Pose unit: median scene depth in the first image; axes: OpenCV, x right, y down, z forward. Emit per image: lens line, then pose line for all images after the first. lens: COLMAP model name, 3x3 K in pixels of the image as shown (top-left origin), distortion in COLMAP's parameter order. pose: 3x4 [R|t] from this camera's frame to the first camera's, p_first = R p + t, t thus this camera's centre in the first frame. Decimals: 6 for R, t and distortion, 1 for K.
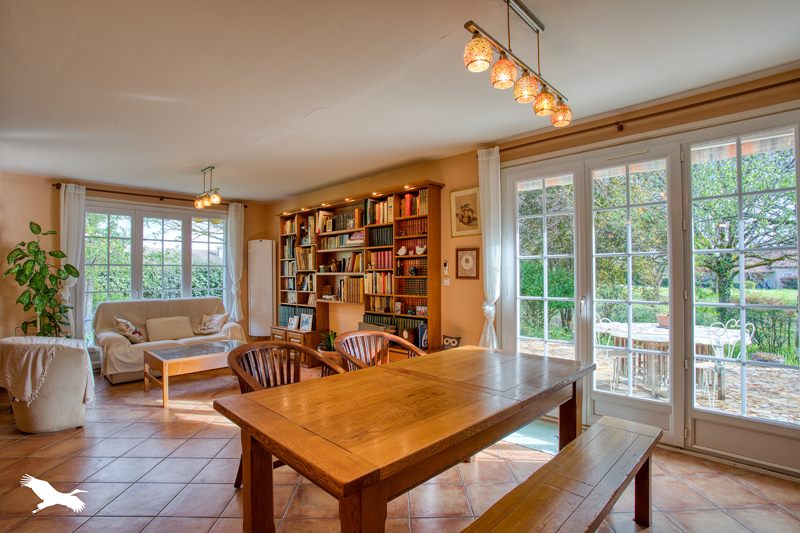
lens RADIAL K [[392.4, 0, 391.9], [0, 392.4, 270.0], [0, 0, 1]] dist [-0.032653, 0.007575]
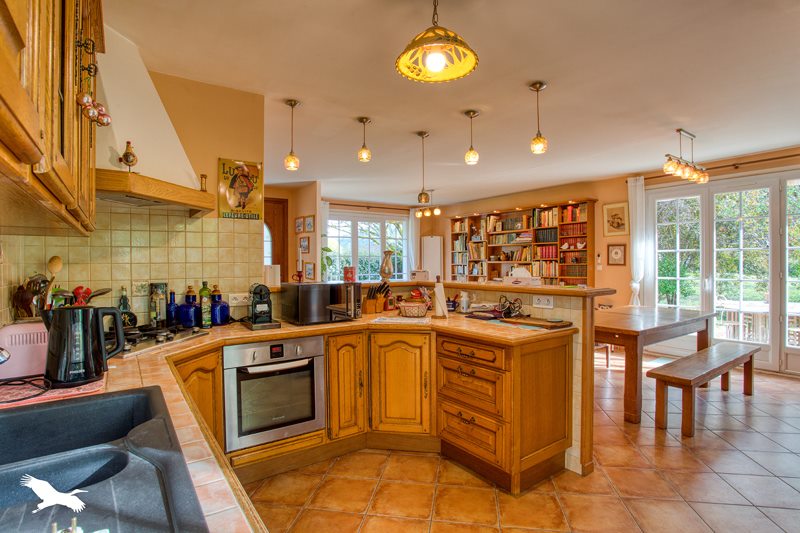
lens RADIAL K [[392.4, 0, 407.8], [0, 392.4, 265.6], [0, 0, 1]] dist [-0.032653, 0.007575]
pose [[0.986720, 0.002413, -0.162414, -0.295944], [0.000599, 0.999829, 0.018495, -0.003729], [0.162431, -0.018347, 0.986549, -0.478855]]
